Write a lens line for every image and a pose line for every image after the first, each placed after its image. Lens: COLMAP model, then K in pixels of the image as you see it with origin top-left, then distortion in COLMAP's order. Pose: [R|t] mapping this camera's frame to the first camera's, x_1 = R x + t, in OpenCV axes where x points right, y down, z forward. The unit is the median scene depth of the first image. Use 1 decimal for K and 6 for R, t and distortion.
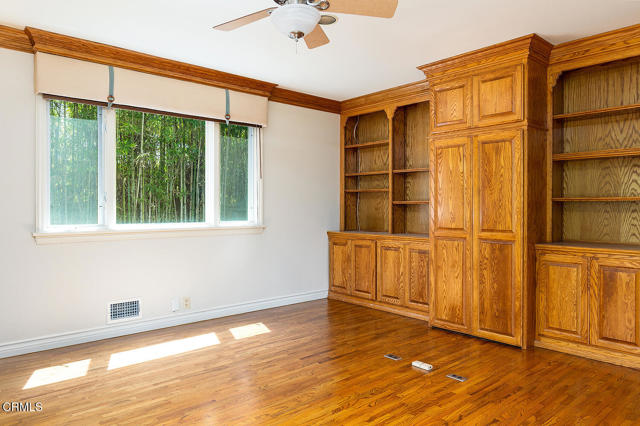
lens RADIAL K [[446.6, 0, 320.0], [0, 446.6, 213.0], [0, 0, 1]] dist [0.000668, 0.000963]
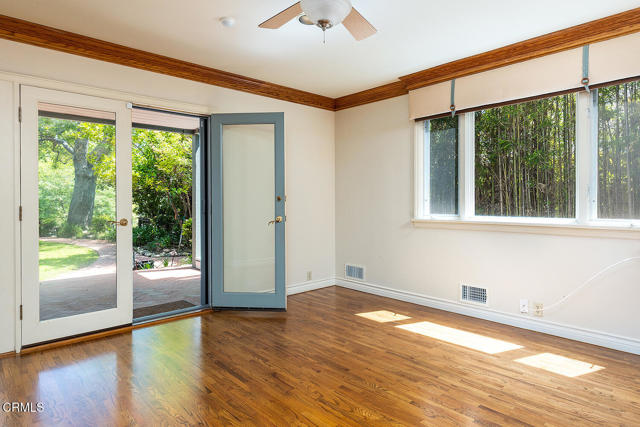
lens RADIAL K [[371.4, 0, 320.6], [0, 371.4, 202.9], [0, 0, 1]] dist [0.000080, -0.000220]
pose [[0.022668, 0.000850, -0.999743, 0.503000], [-0.014366, 0.999897, 0.000525, -0.001813], [0.999640, 0.014351, 0.022678, 0.647567]]
